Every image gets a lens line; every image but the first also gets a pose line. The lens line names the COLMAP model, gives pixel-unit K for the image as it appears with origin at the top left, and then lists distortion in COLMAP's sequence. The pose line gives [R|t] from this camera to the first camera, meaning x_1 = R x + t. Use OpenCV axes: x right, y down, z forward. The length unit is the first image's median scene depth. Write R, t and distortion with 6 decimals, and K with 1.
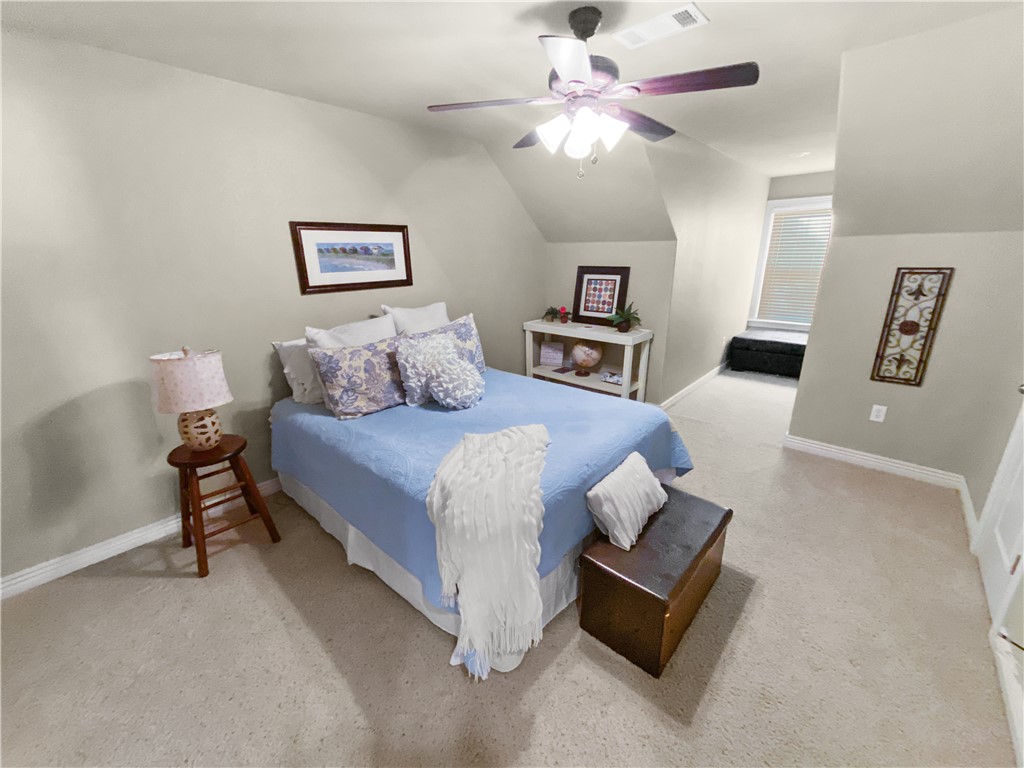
lens RADIAL K [[413.0, 0, 515.6], [0, 413.0, 383.5], [0, 0, 1]] dist [-0.011063, -0.000918]
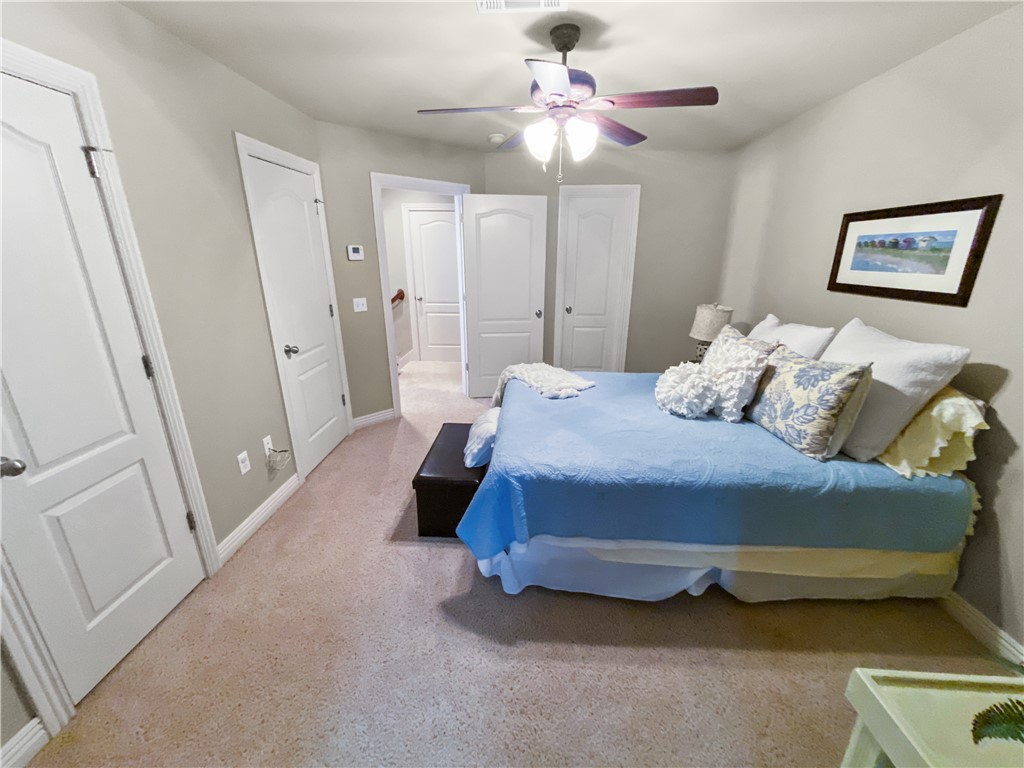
lens RADIAL K [[413.0, 0, 512.3], [0, 413.0, 382.6], [0, 0, 1]] dist [-0.011063, -0.000918]
pose [[-0.776452, 0.197908, -0.598293, 0.625842], [-0.184251, 0.836624, 0.515861, -0.364351], [0.602639, 0.510777, -0.613133, 1.157813]]
